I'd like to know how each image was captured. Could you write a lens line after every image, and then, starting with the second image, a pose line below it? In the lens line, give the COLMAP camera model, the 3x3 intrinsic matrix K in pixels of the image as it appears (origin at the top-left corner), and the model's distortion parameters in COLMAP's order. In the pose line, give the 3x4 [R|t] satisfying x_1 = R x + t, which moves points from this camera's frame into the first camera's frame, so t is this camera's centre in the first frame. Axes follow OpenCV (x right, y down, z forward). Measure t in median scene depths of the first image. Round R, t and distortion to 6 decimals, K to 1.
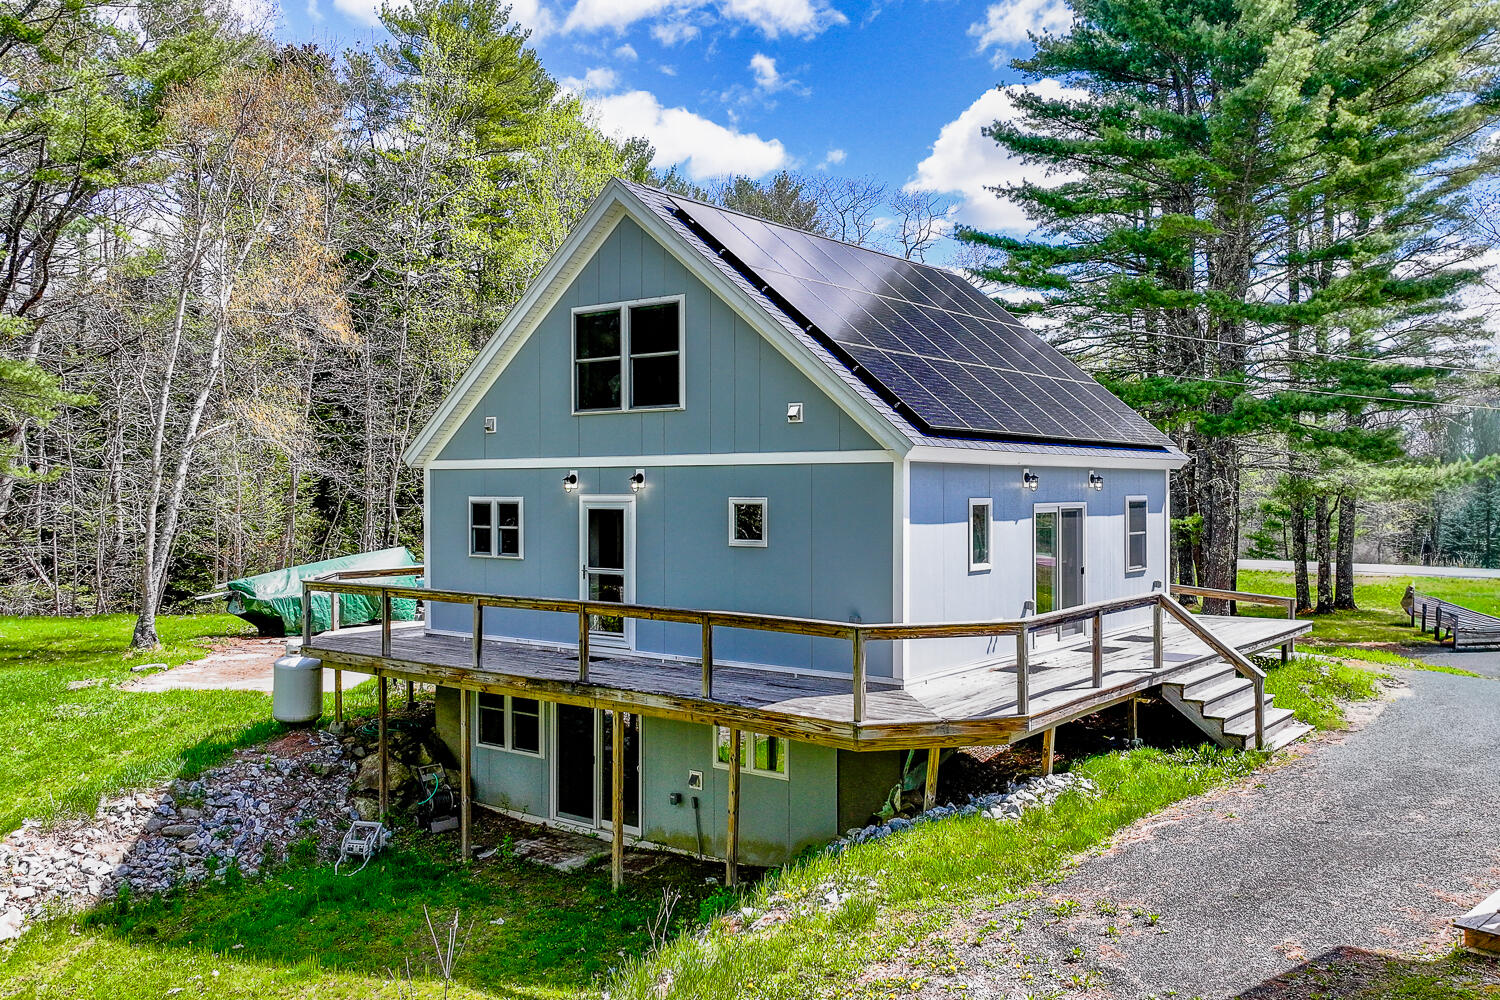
lens RADIAL K [[1189.7, 0, 750.0], [0, 1189.7, 500.0], [0, 0, 1]] dist [-0.001744, -0.000359]
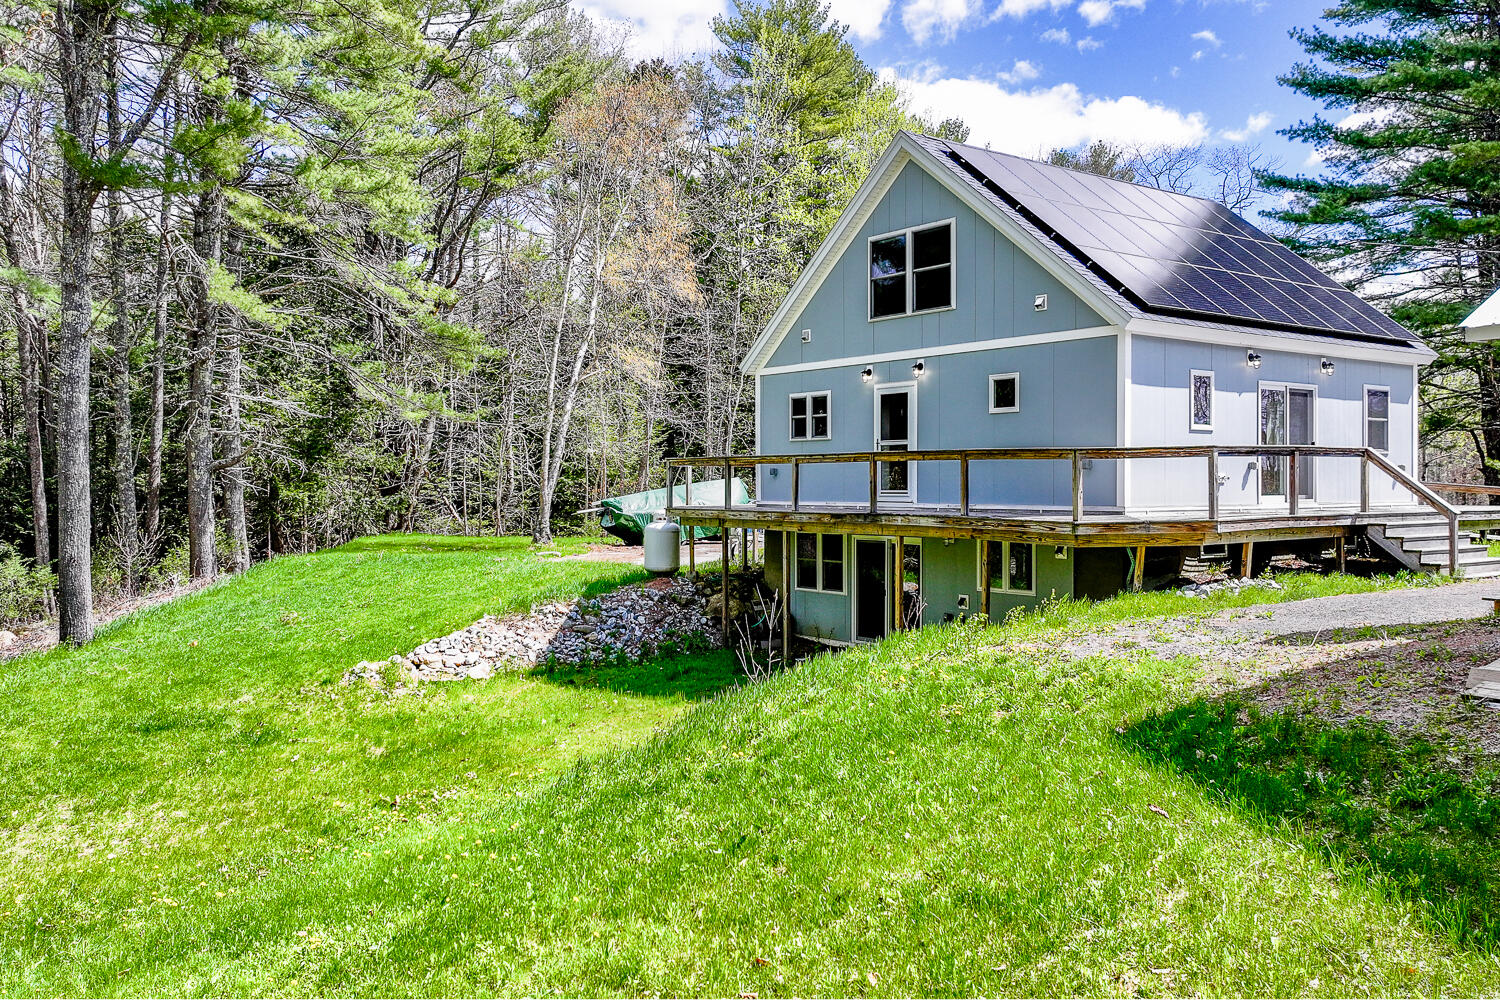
lens RADIAL K [[1189.7, 0, 750.0], [0, 1189.7, 500.0], [0, 0, 1]] dist [-0.001744, -0.000359]
pose [[0.963490, 0.001287, -0.267740, 0.069316], [-0.000005, 0.999989, 0.004791, 0.113819], [0.267743, -0.004615, 0.963479, -0.258913]]
